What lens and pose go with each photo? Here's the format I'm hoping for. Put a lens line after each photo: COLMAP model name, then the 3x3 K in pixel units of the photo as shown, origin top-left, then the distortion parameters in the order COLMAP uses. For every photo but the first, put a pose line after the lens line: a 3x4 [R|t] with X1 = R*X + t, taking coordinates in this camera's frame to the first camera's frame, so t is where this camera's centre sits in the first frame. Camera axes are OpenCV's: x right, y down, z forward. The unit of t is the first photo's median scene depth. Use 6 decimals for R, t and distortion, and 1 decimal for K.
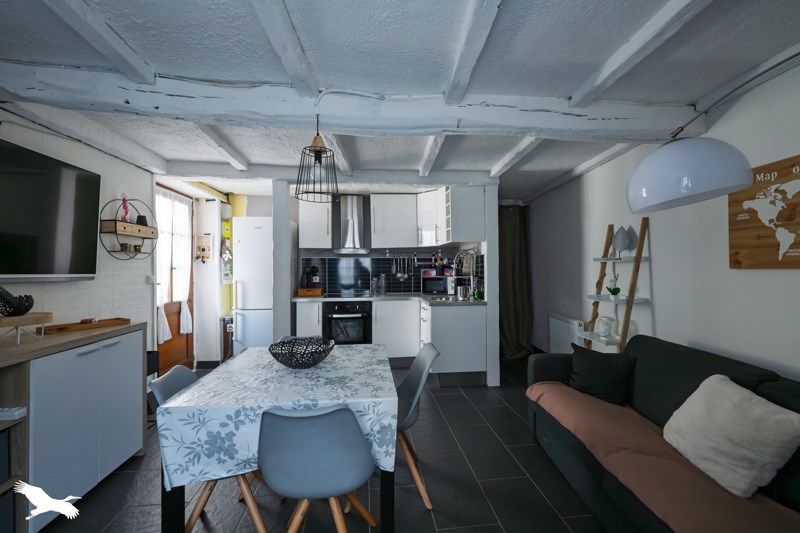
lens RADIAL K [[312.8, 0, 400.0], [0, 312.8, 266.5], [0, 0, 1]] dist [-0.000567, 0.000089]
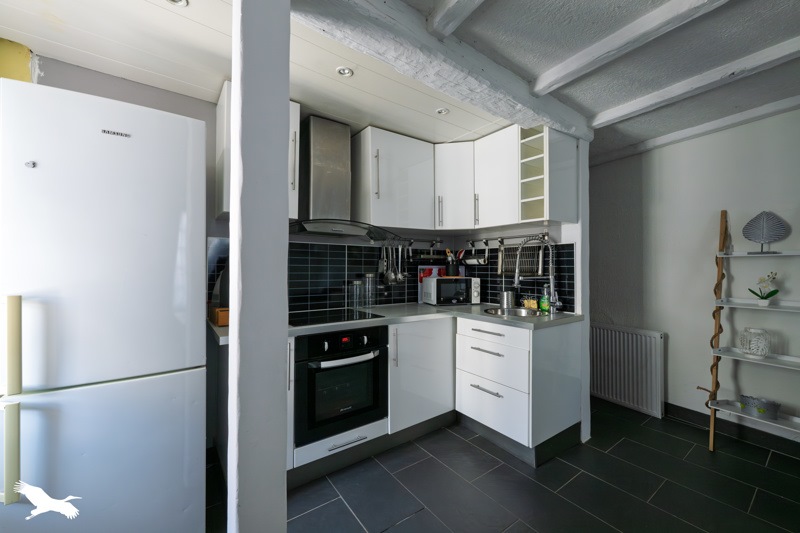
lens RADIAL K [[312.8, 0, 400.0], [0, 312.8, 266.5], [0, 0, 1]] dist [-0.000567, 0.000089]
pose [[0.876279, 0.009084, 0.481719, -0.370630], [-0.008069, 0.999959, -0.004179, 0.016817], [-0.481737, -0.000226, 0.876316, 0.603367]]
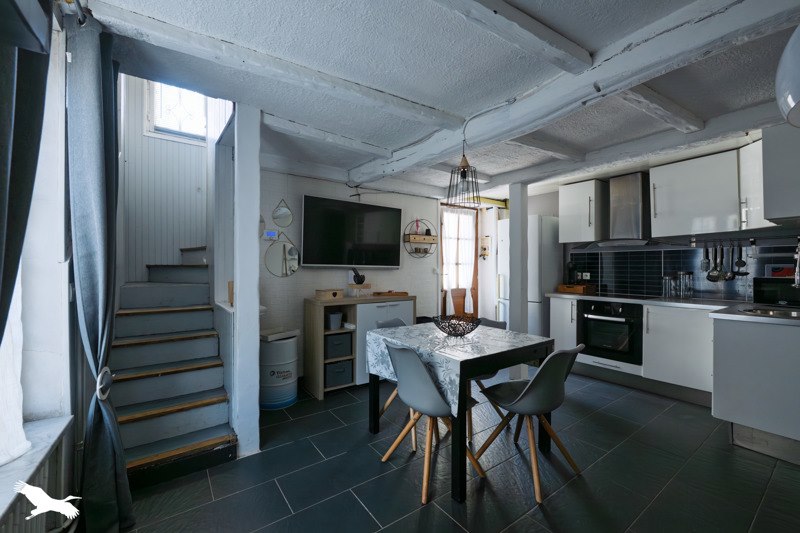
lens RADIAL K [[324.0, 0, 384.6], [0, 324.0, 268.0], [0, 0, 1]] dist [0.000109, 0.000072]
pose [[0.474469, 0.007372, -0.880242, 0.366257], [0.000576, 0.999962, 0.008685, 0.011789], [0.880272, -0.004627, 0.474446, 0.041887]]
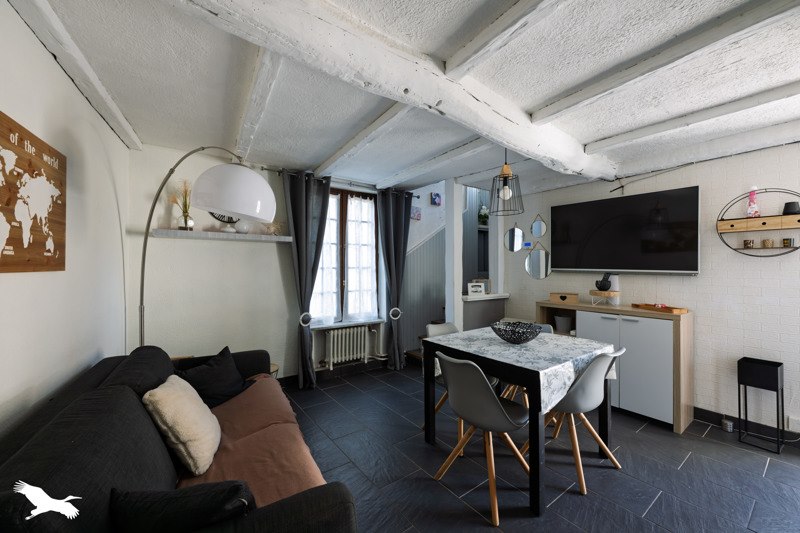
lens RADIAL K [[312.8, 0, 400.0], [0, 312.8, 266.5], [0, 0, 1]] dist [-0.000567, 0.000089]
pose [[-0.859139, -0.013037, -0.511576, 0.364674], [-0.007384, 0.999887, -0.013080, 0.018808], [0.511689, -0.007460, -0.859139, 0.900397]]
